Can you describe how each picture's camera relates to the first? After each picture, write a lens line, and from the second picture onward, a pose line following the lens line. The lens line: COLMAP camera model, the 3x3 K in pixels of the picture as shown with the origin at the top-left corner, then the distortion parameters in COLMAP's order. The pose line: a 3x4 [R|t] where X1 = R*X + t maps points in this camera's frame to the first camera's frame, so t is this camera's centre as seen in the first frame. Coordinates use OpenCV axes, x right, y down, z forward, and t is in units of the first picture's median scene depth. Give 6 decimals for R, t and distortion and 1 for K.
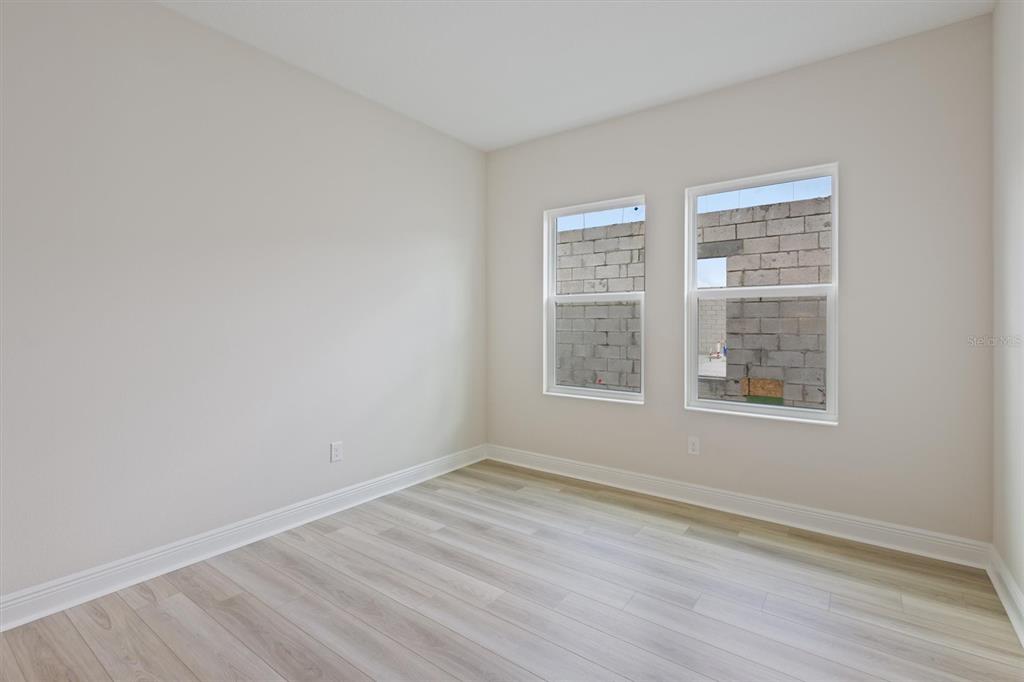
lens RADIAL K [[477.1, 0, 512.0], [0, 477.1, 341.0], [0, 0, 1]] dist [0.014399, -0.000322]
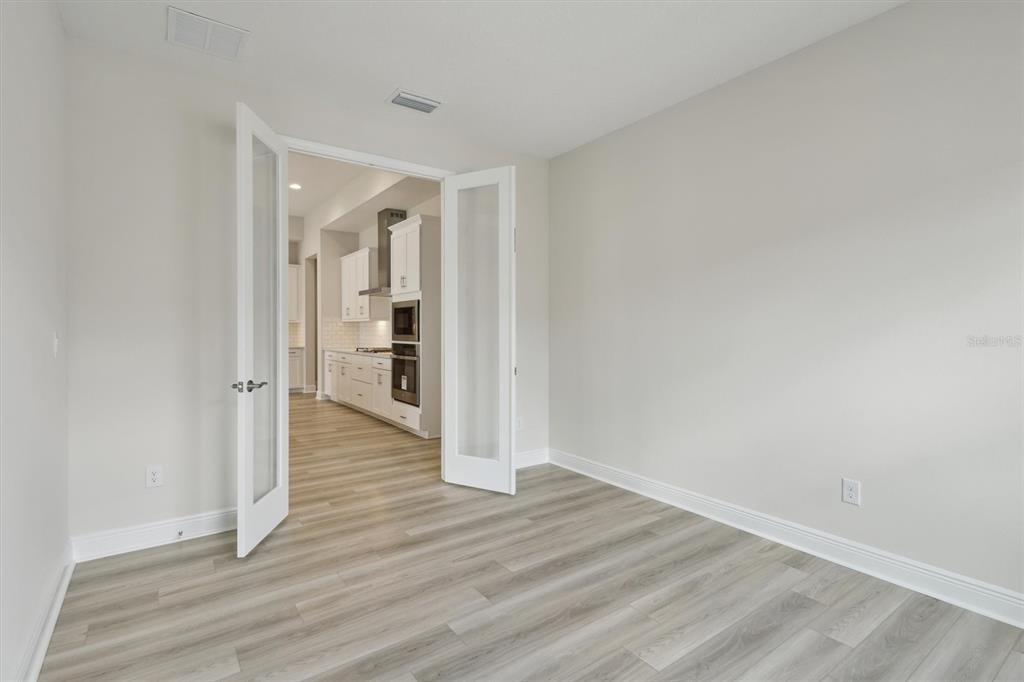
lens RADIAL K [[477.1, 0, 512.0], [0, 477.1, 341.0], [0, 0, 1]] dist [0.014399, -0.000322]
pose [[-0.310201, 0.020018, -0.950460, 0.712417], [-0.028989, 0.999114, 0.030504, -0.037474], [0.950229, 0.037016, -0.309346, 0.875519]]
